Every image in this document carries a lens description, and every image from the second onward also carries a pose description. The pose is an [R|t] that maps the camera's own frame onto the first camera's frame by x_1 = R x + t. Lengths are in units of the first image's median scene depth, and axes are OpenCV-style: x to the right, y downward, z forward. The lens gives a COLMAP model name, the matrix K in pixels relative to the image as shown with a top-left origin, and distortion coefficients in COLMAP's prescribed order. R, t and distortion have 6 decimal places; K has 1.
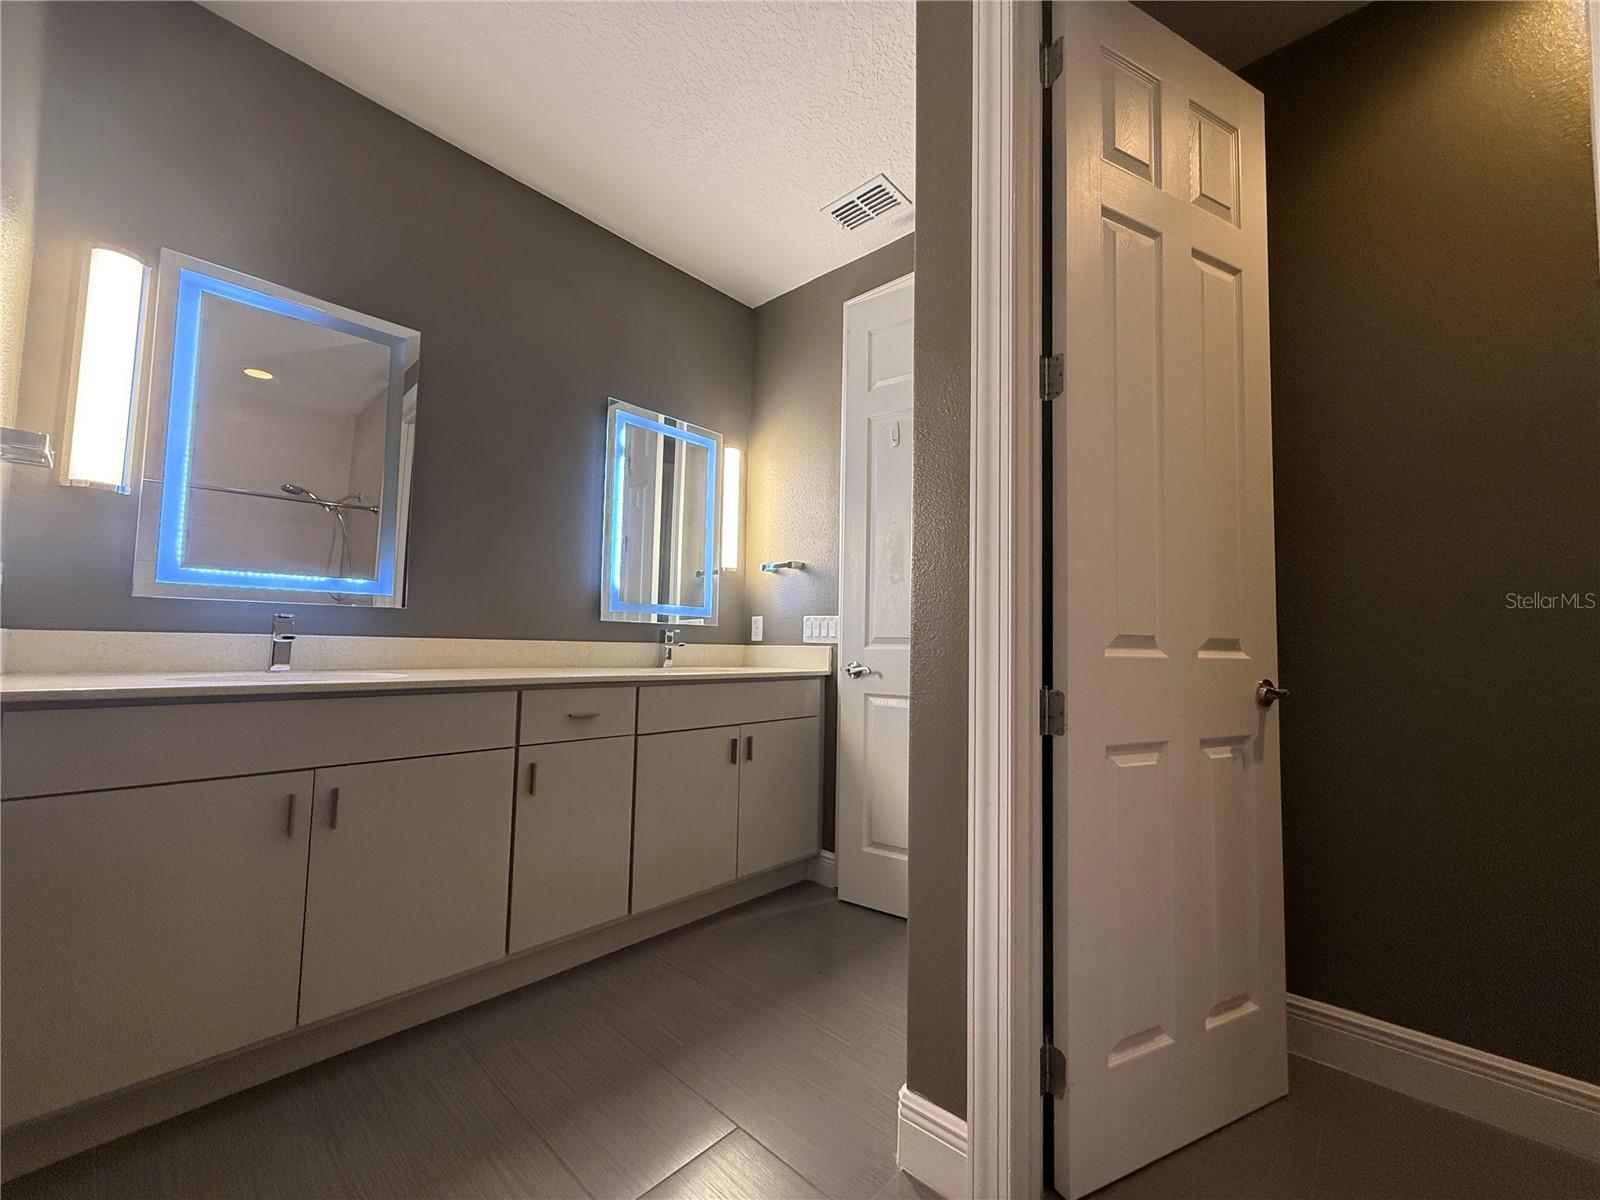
lens RADIAL K [[638.7, 0, 794.8], [0, 638.7, 595.3], [0, 0, 1]] dist [0.004828, 0.000236]
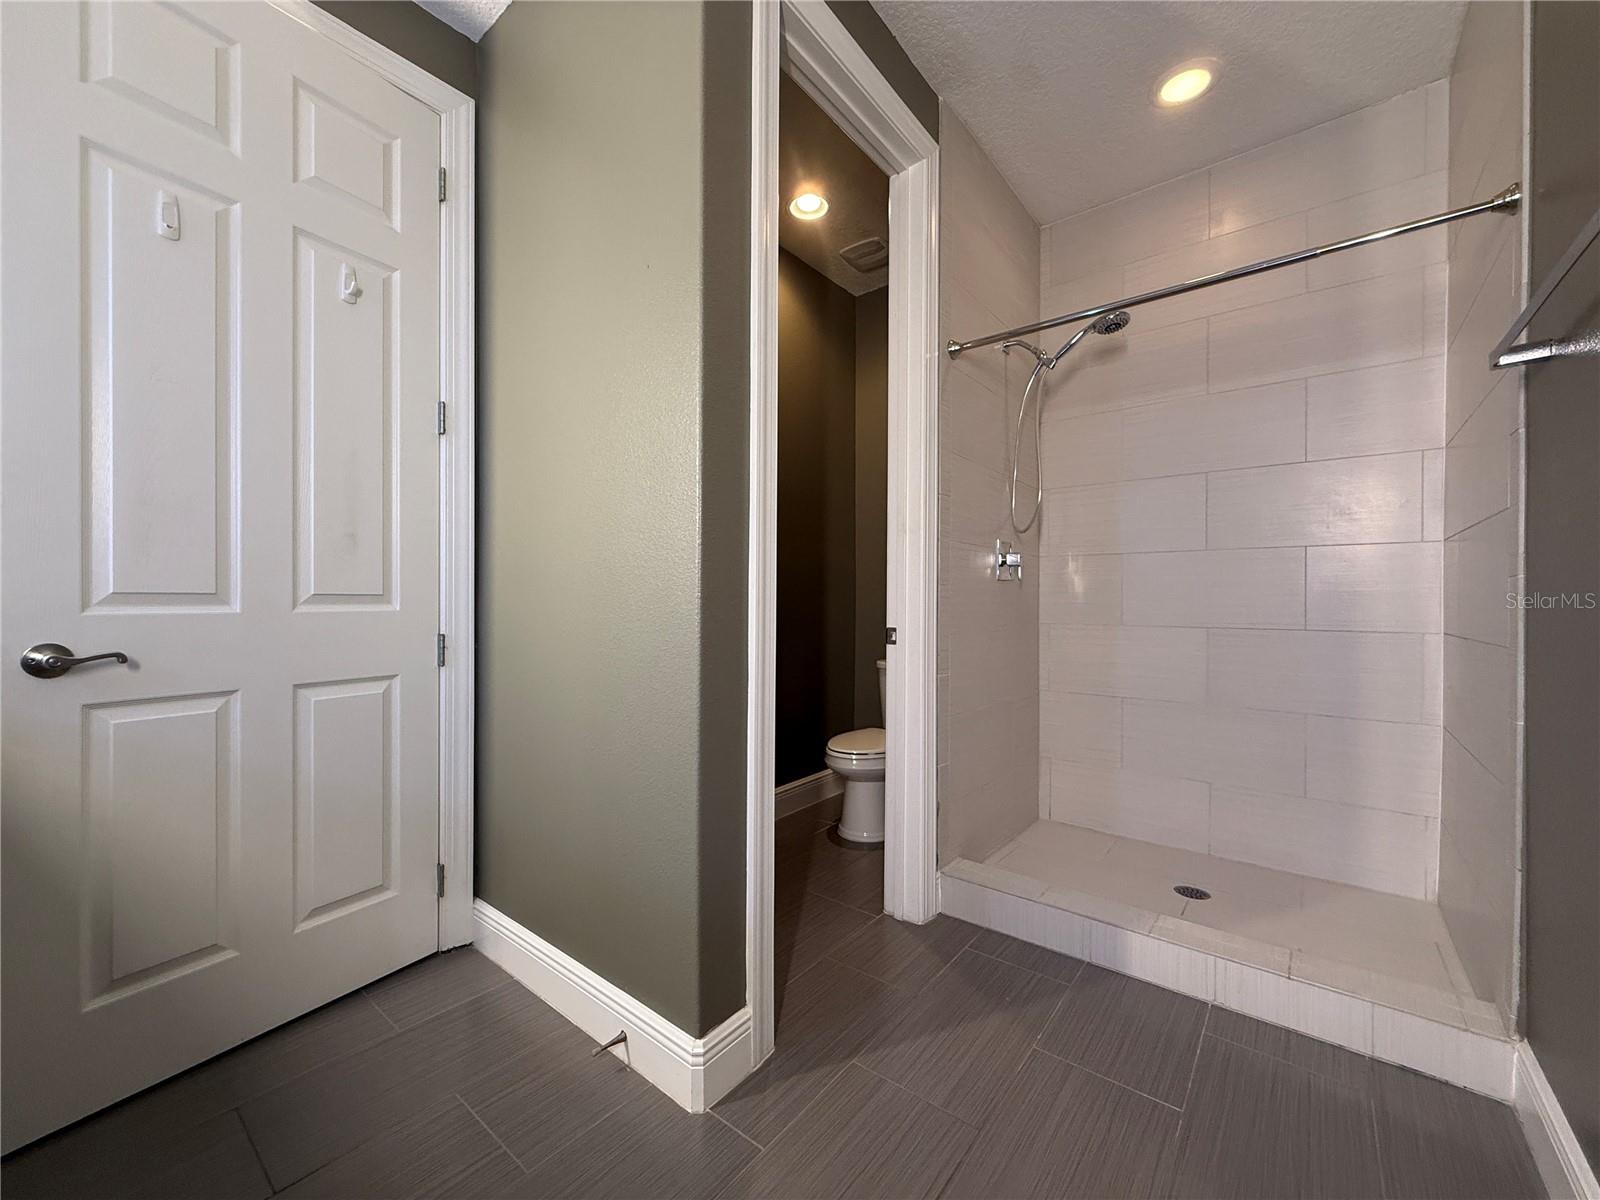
lens RADIAL K [[638.7, 0, 794.0], [0, 638.7, 601.5], [0, 0, 1]] dist [0.004828, 0.000236]
pose [[-0.046404, -0.027217, 0.998552, -0.420472], [-0.068232, 0.997380, 0.024014, 0.022443], [-0.996590, -0.067019, -0.048139, 0.482597]]
